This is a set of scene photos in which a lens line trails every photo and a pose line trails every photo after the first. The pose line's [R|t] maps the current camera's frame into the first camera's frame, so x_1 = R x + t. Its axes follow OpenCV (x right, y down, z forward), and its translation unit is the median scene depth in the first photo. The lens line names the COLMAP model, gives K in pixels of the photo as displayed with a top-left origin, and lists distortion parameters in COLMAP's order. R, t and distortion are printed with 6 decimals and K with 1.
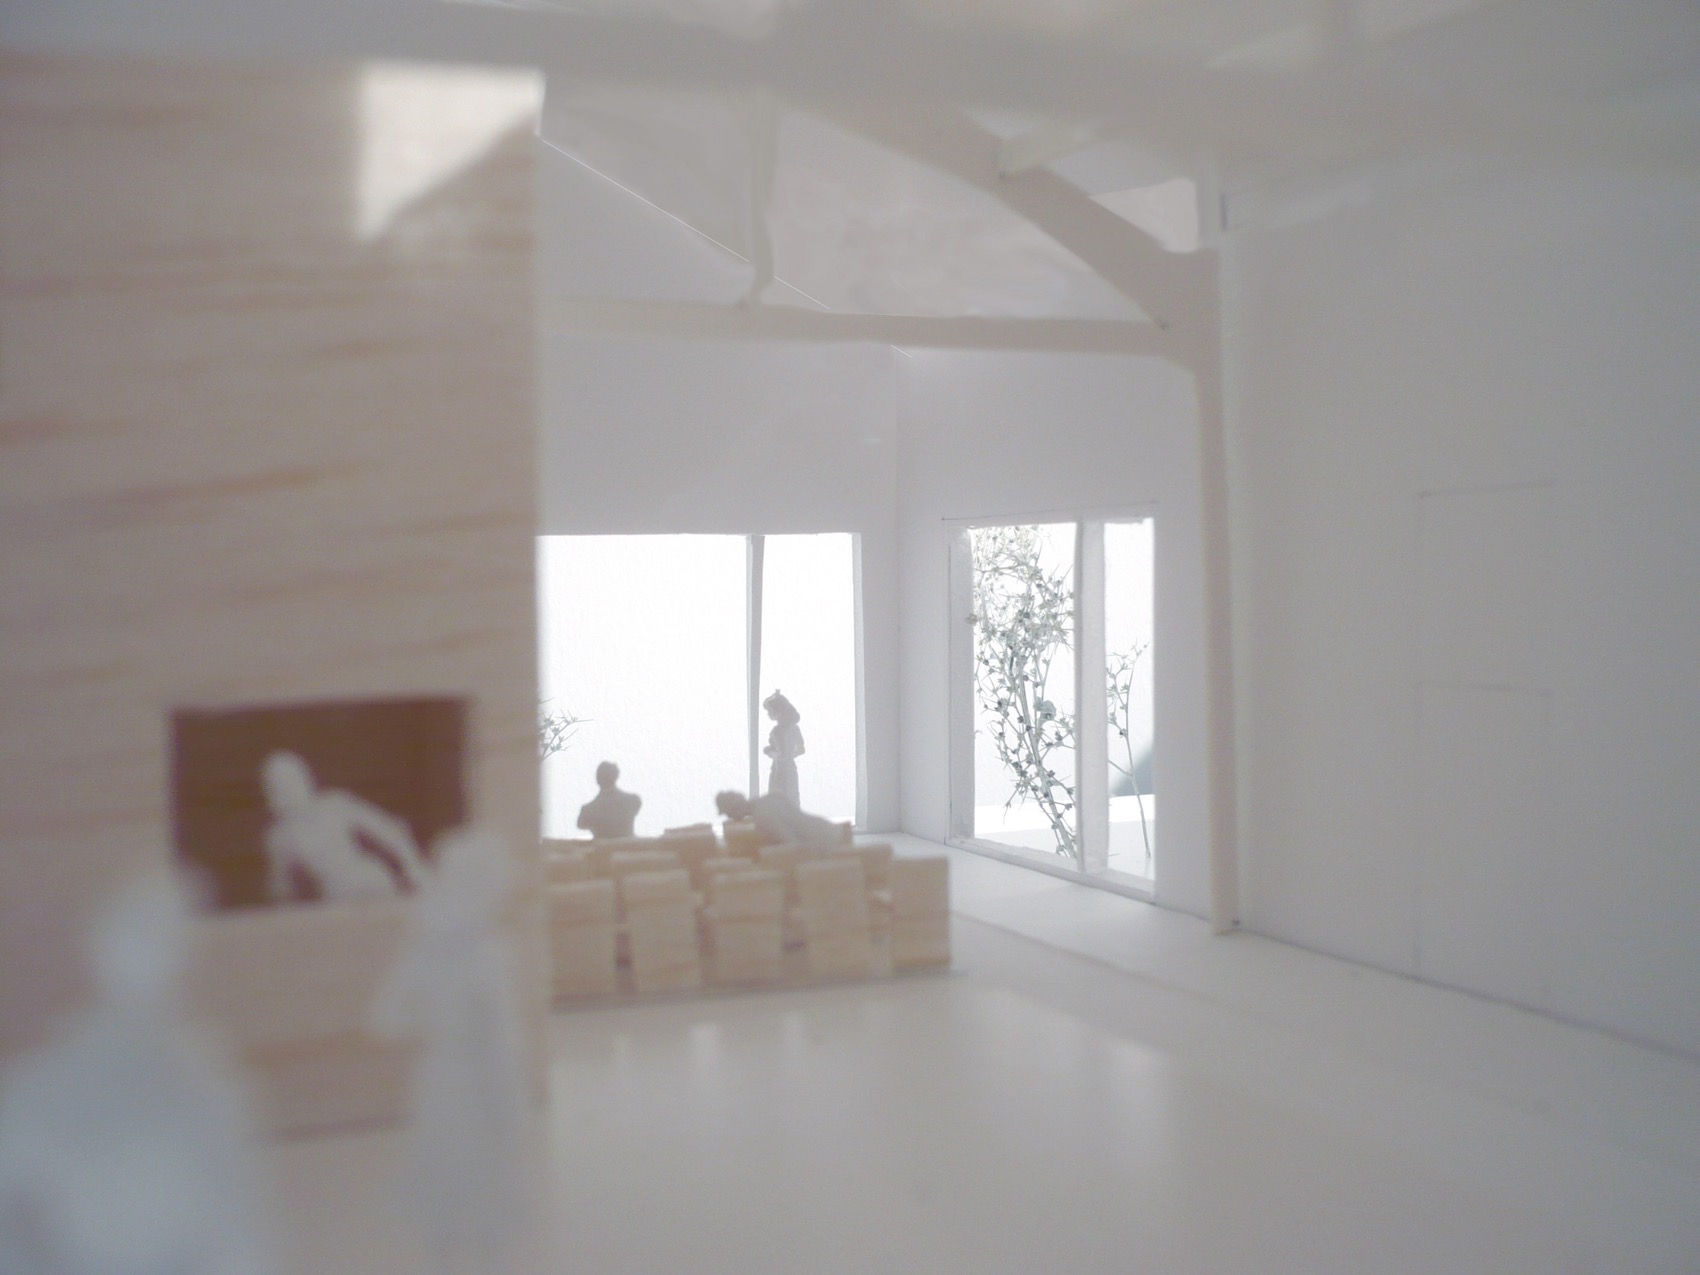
lens RADIAL K [[1890.2, 0, 850.0], [0, 1890.2, 637.5], [0, 0, 1]] dist [-0.005866, -0.004075]
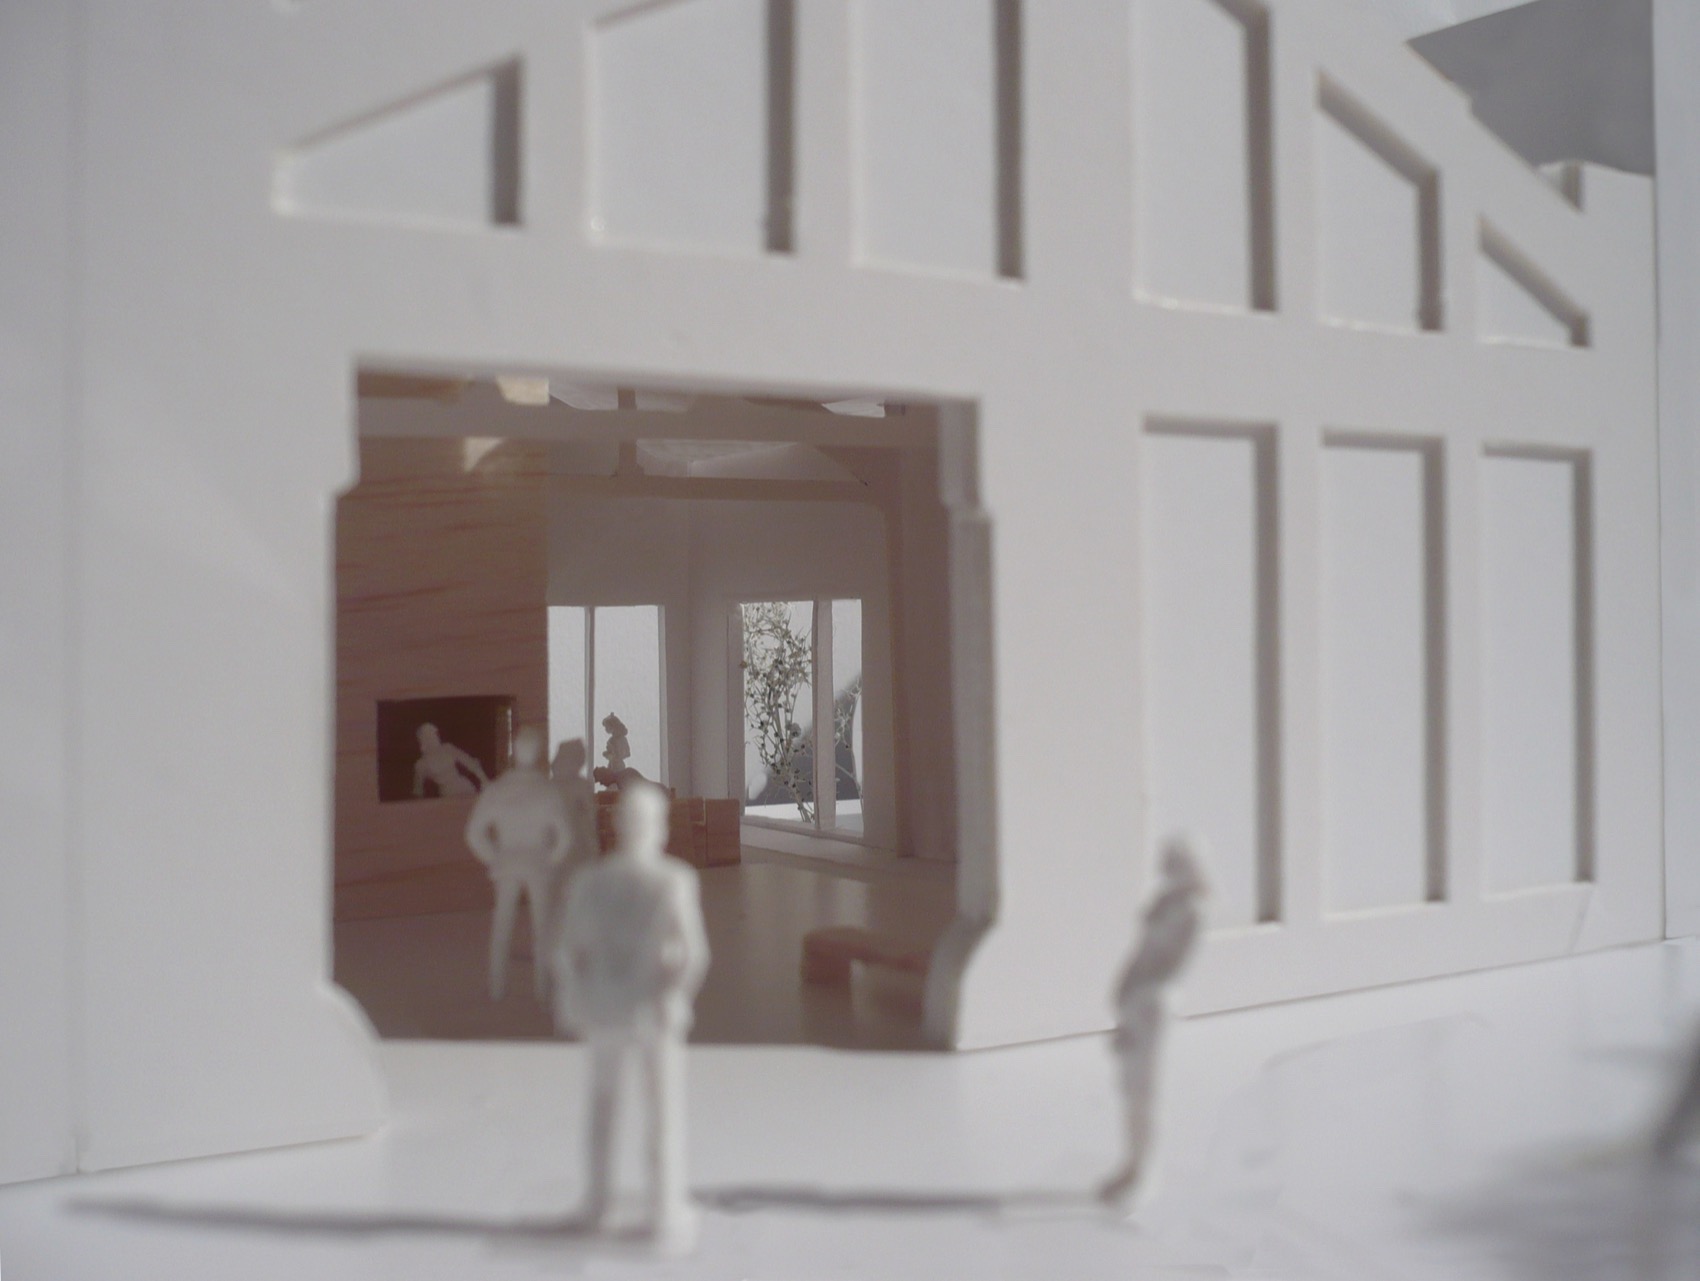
lens RADIAL K [[1890.2, 0, 850.0], [0, 1890.2, 640.5], [0, 0, 1]] dist [-0.005866, -0.004075]
pose [[0.990961, 0.000746, 0.134151, -0.048072], [0.003102, 0.999590, -0.028477, 0.012720], [-0.134117, 0.028636, 0.990552, -0.443896]]
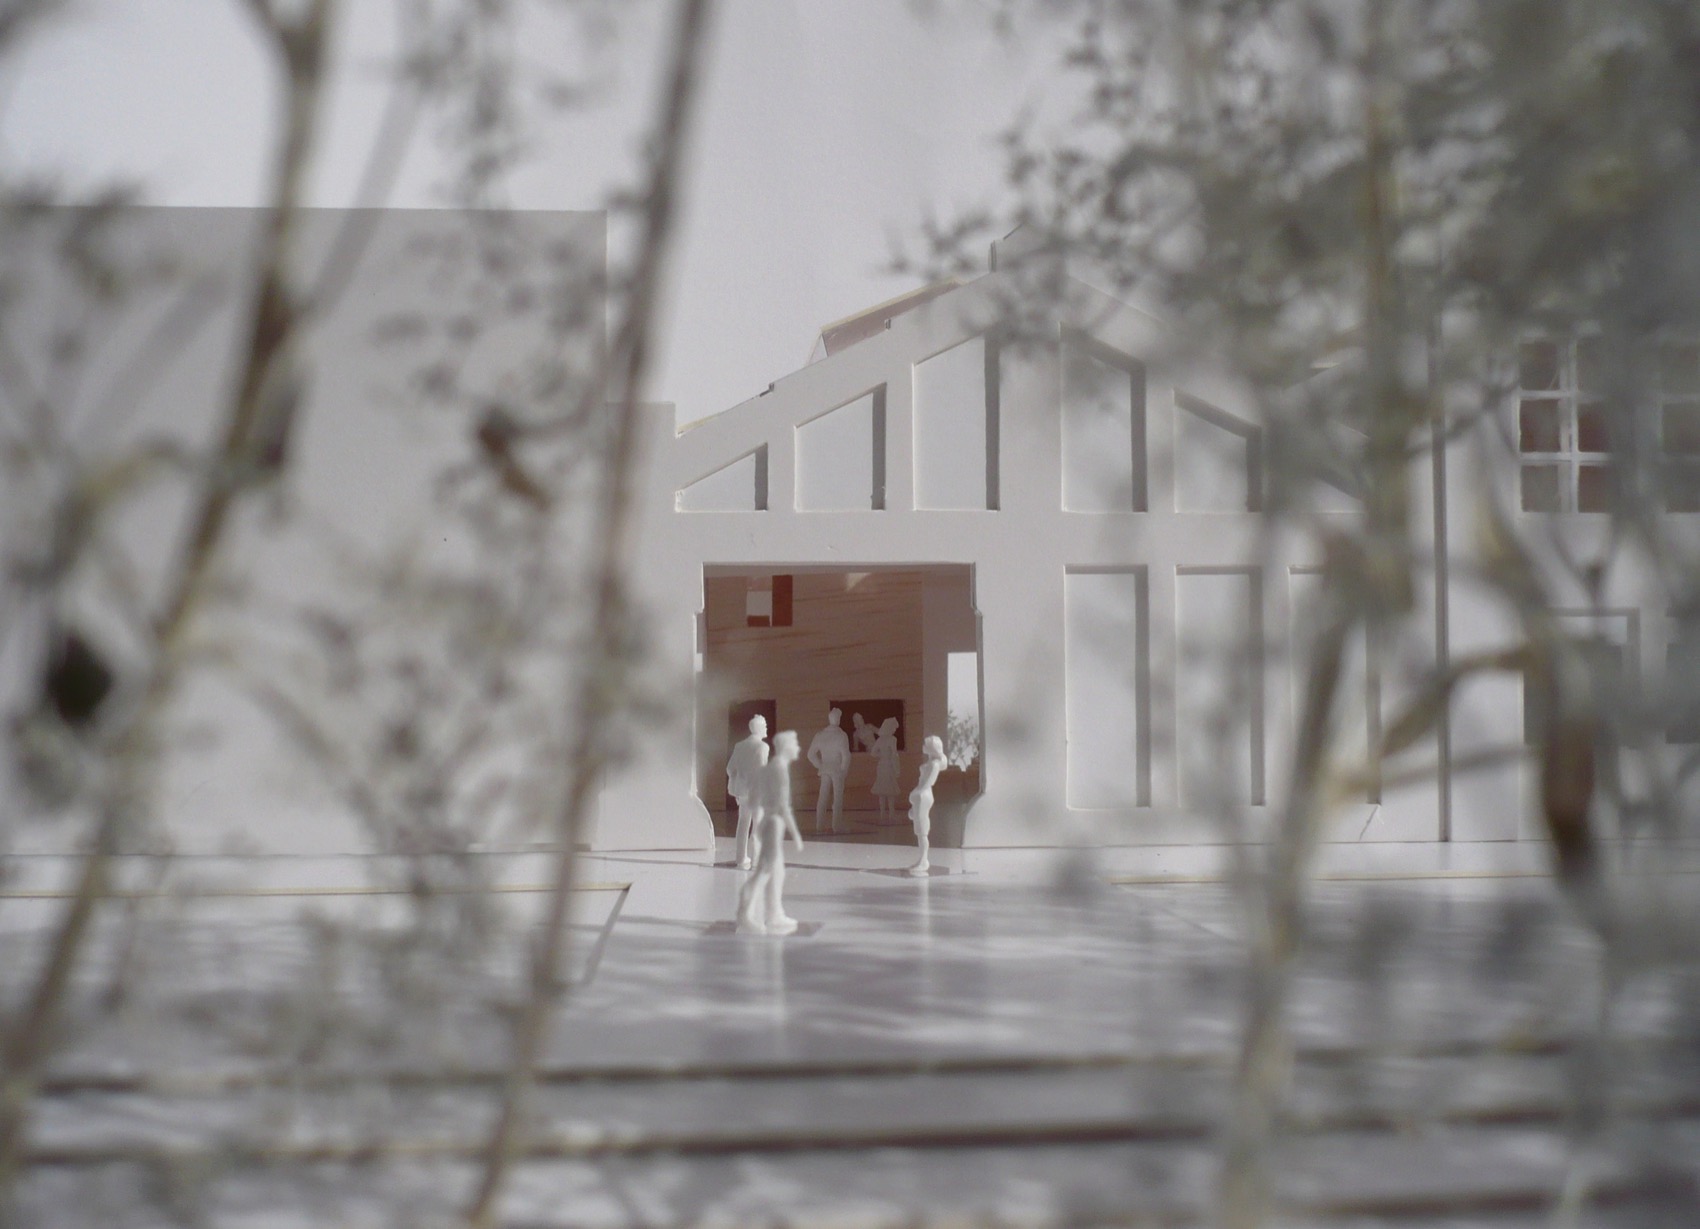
lens RADIAL K [[1885.9, 0, 850.0], [0, 1885.9, 614.5], [0, 0, 1]] dist [-0.003895, -0.001694]
pose [[0.940786, -0.002681, -0.338990, 0.429231], [-0.020835, 0.997621, -0.065712, 0.046830], [0.338360, 0.068884, 0.938492, -1.143154]]
